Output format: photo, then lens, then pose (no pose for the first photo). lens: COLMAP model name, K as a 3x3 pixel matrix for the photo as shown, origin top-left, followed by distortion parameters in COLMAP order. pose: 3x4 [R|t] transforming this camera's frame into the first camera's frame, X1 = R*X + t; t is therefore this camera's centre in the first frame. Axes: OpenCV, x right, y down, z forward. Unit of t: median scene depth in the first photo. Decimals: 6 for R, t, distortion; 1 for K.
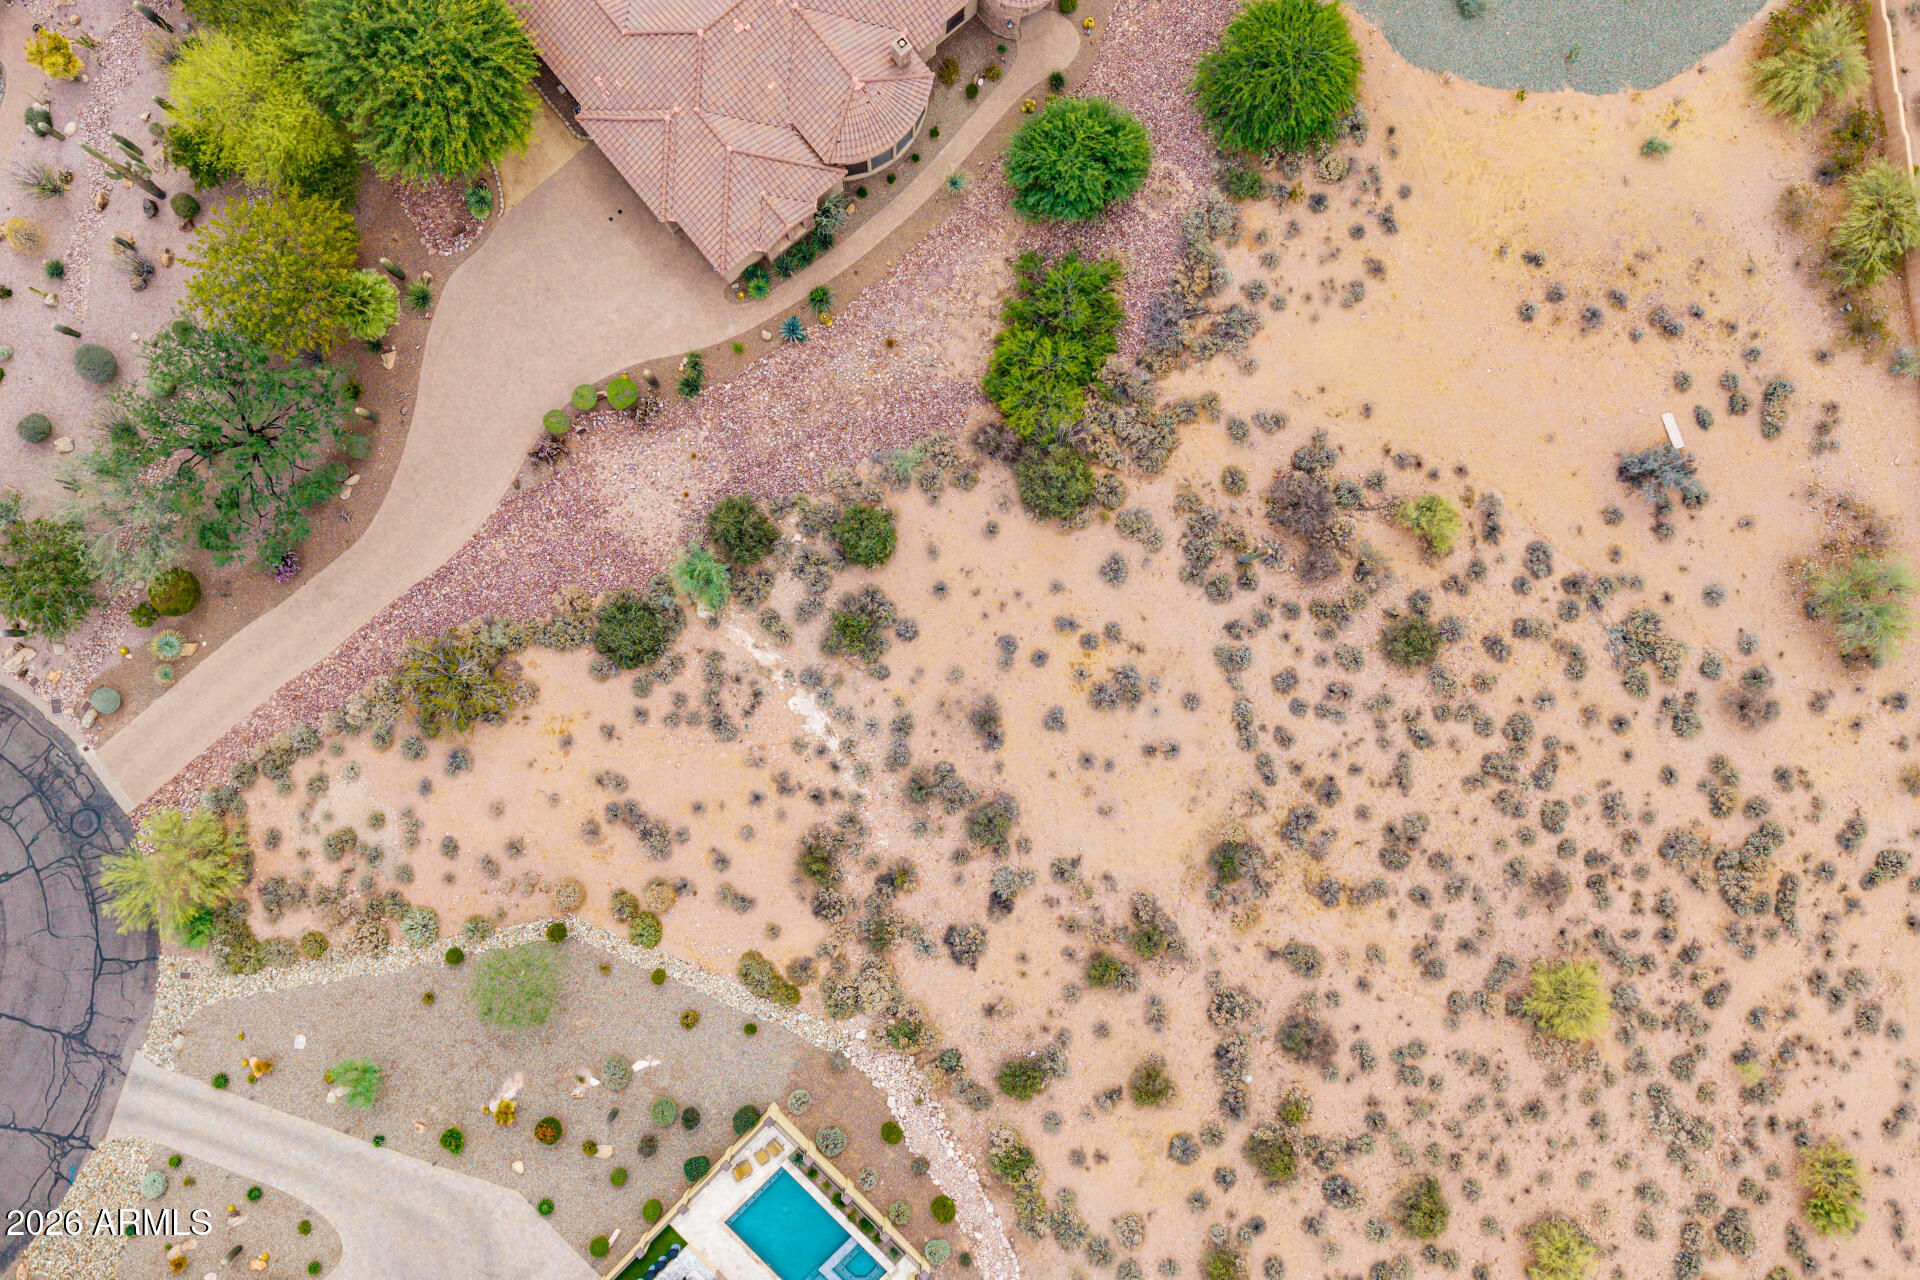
lens RADIAL K [[1514.8, 0, 955.4], [0, 1514.8, 633.1], [0, 0, 1]] dist [0.060496, -0.093800]
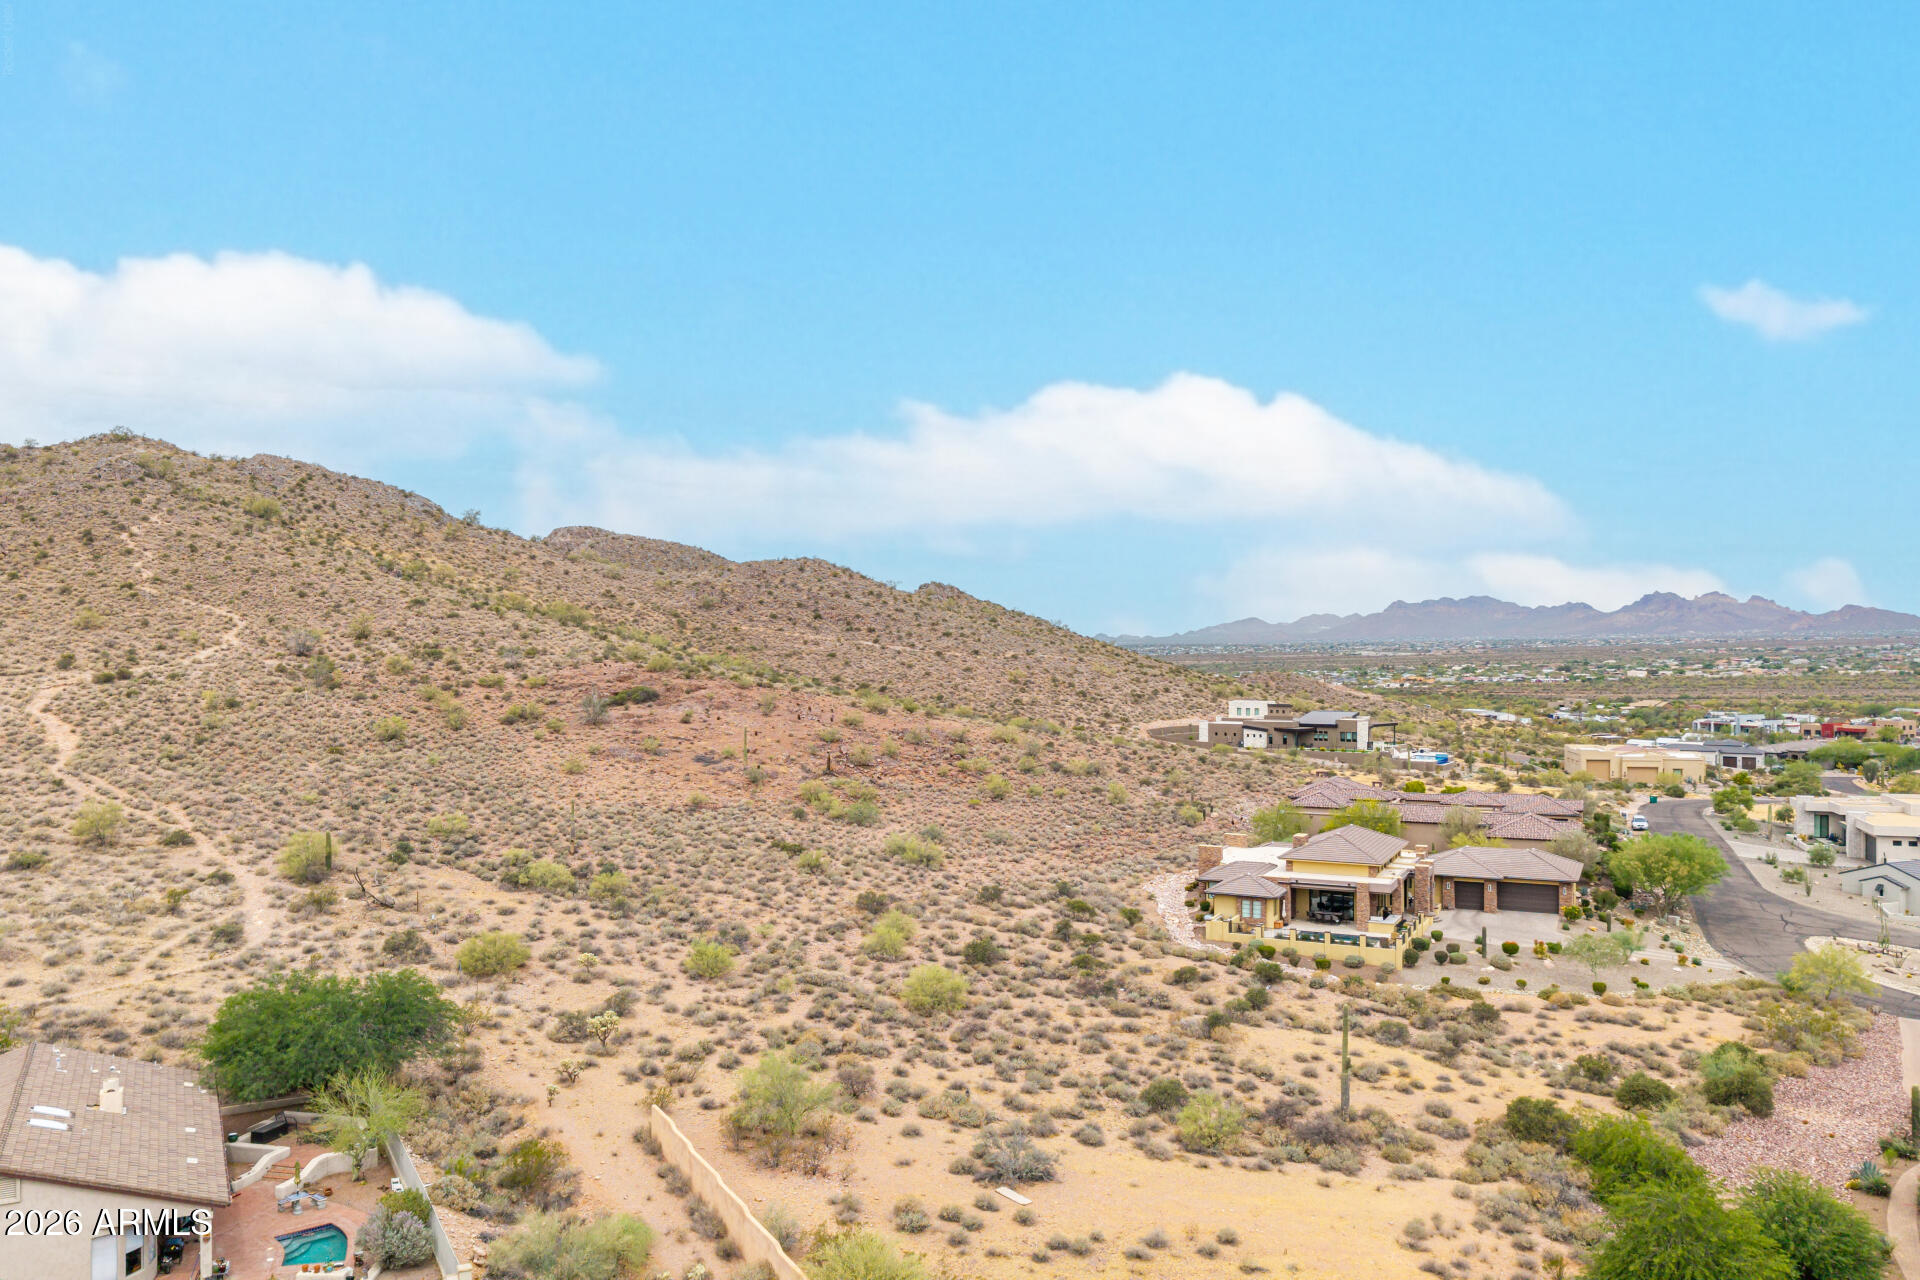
lens RADIAL K [[1514.8, 0, 955.9], [0, 1514.8, 638.3], [0, 0, 1]] dist [0.060496, -0.093800]
pose [[-0.937260, -0.038108, -0.346541, 0.814564], [-0.346816, 0.000648, 0.937933, -0.938166], [-0.035518, 0.999273, -0.013824, 0.697363]]
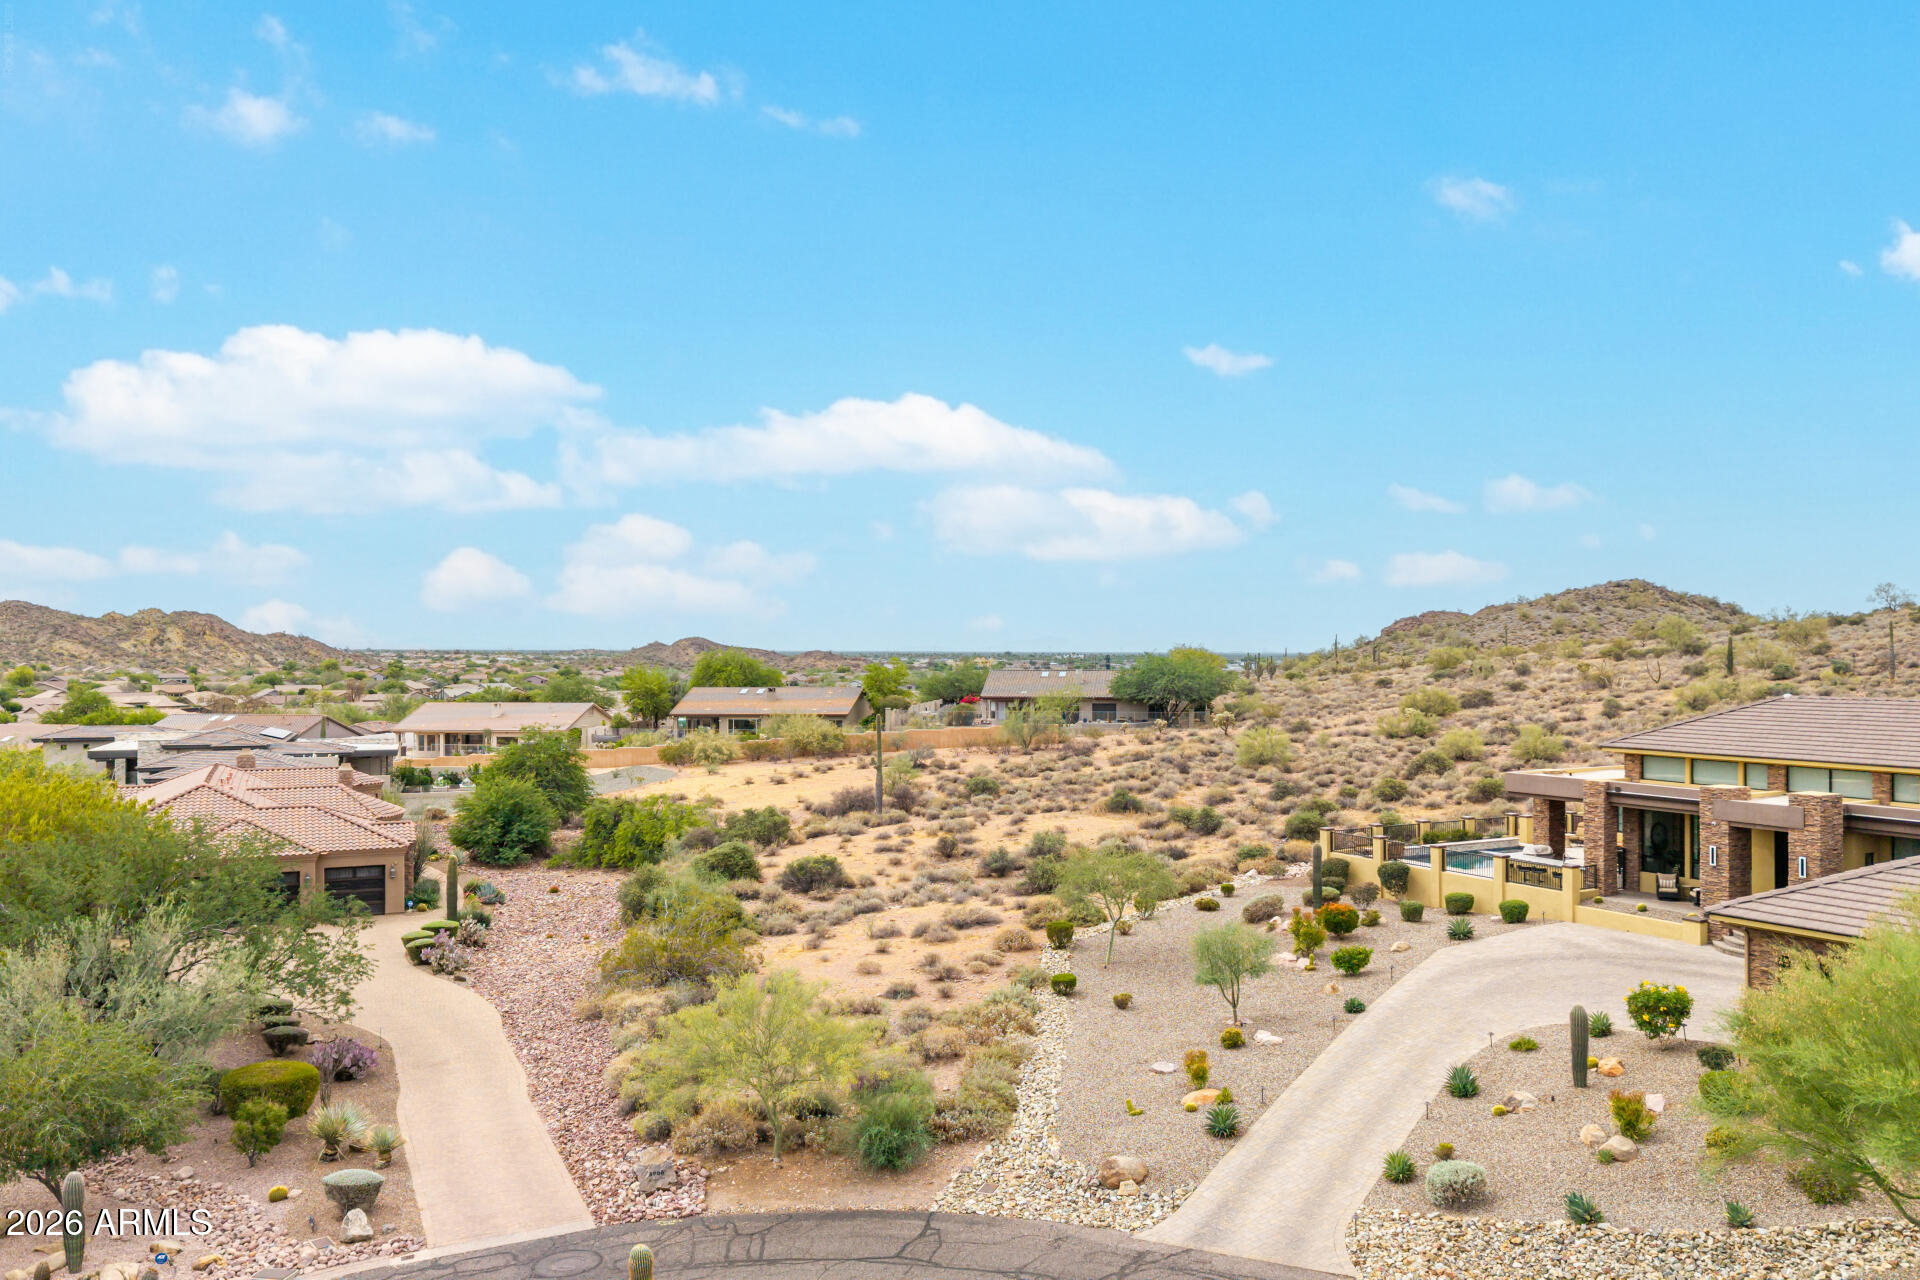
lens RADIAL K [[1514.8, 0, 956.6], [0, 1514.8, 635.7], [0, 0, 1]] dist [0.060496, -0.093800]
pose [[0.277834, -0.031670, 0.960107, -0.932147], [0.960619, 0.004521, -0.277833, 0.339145], [0.004458, 0.999488, 0.031679, 0.825416]]
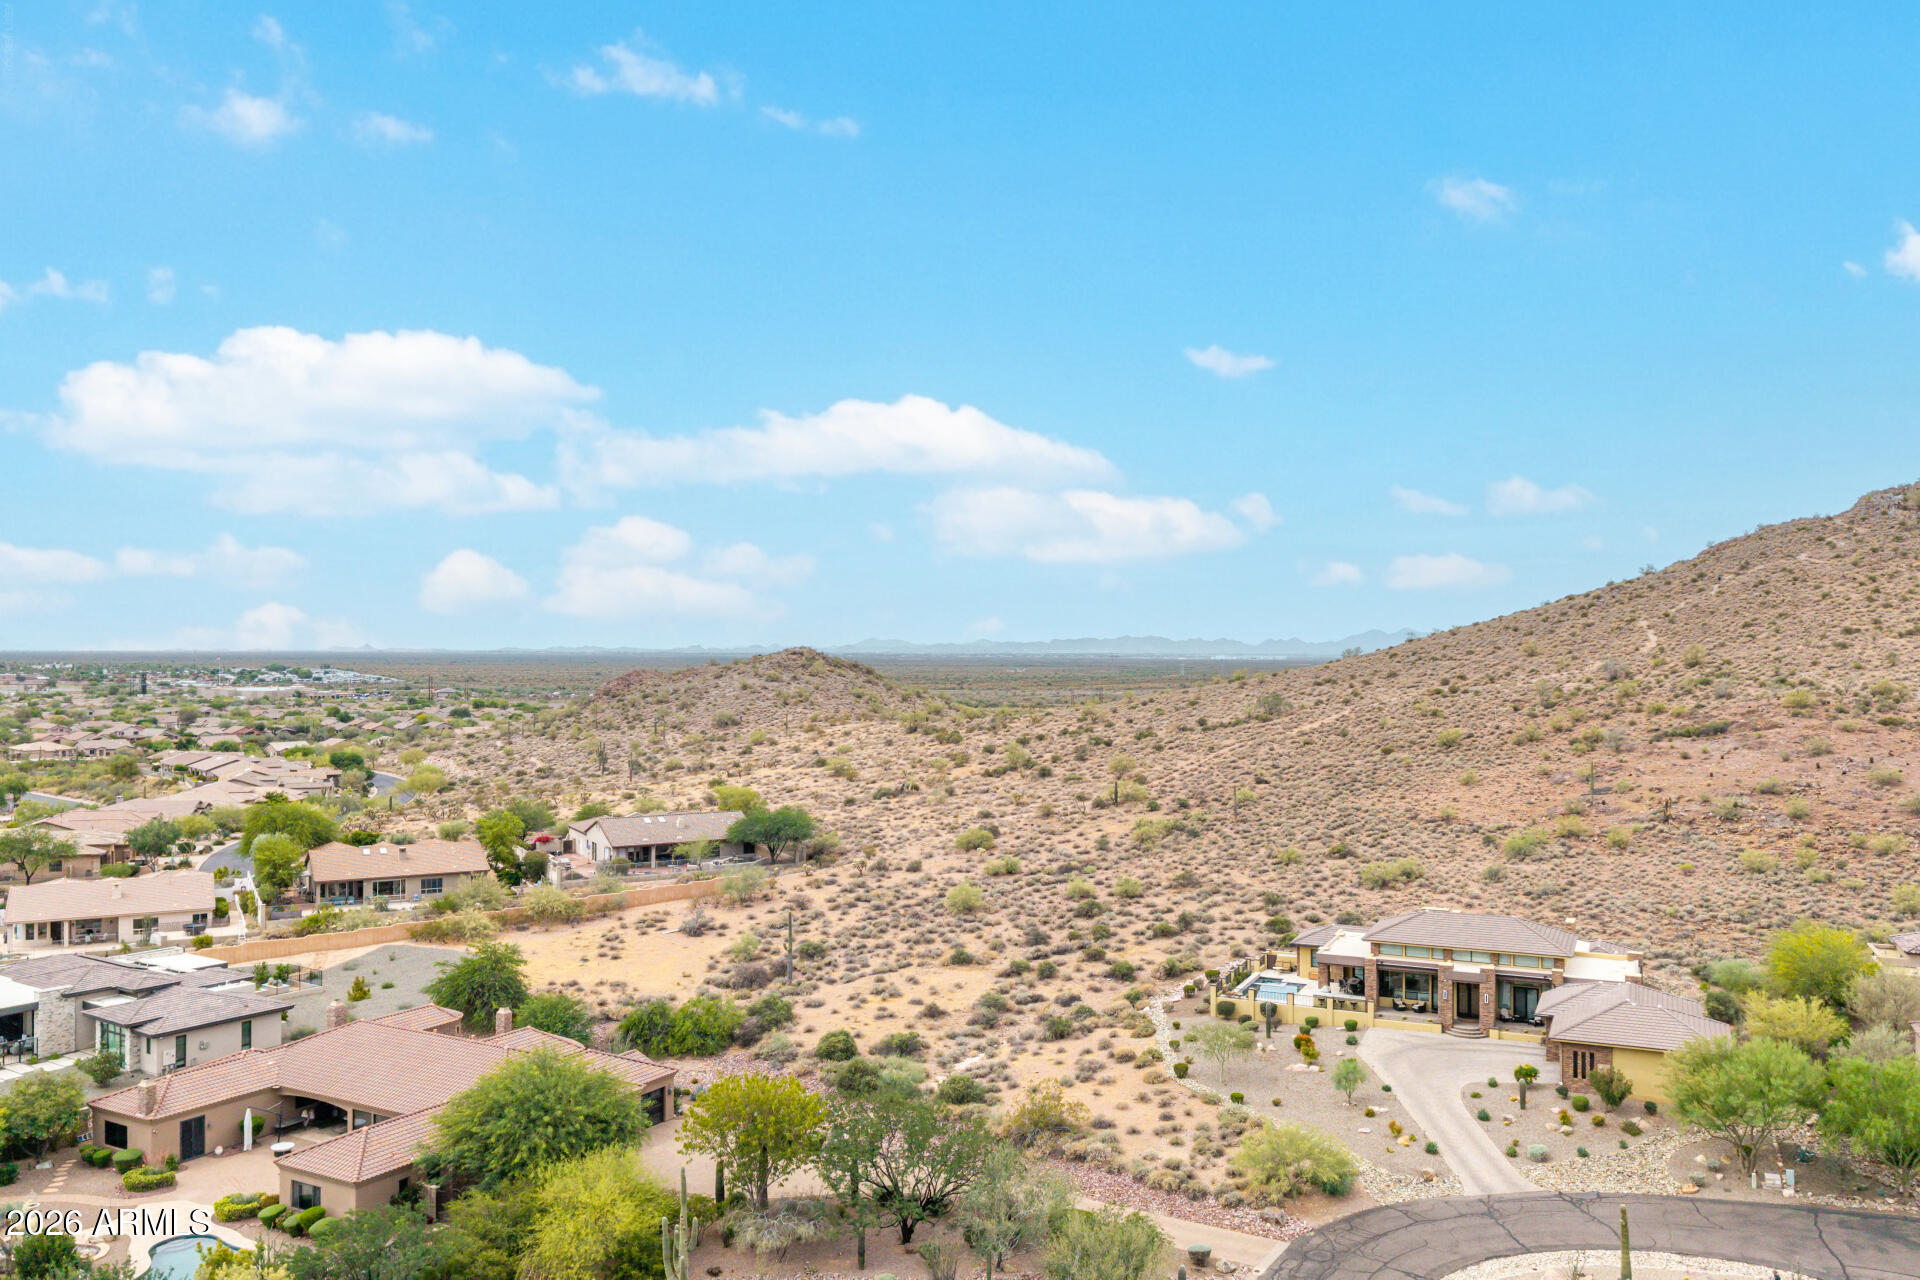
lens RADIAL K [[1514.8, 0, 954.1], [0, 1514.8, 645.7], [0, 0, 1]] dist [0.060496, -0.093800]
pose [[-0.343535, -0.040400, 0.938271, -1.428290], [0.938919, 0.006876, 0.344068, -0.456846], [-0.020352, 0.999160, 0.035570, 0.568476]]
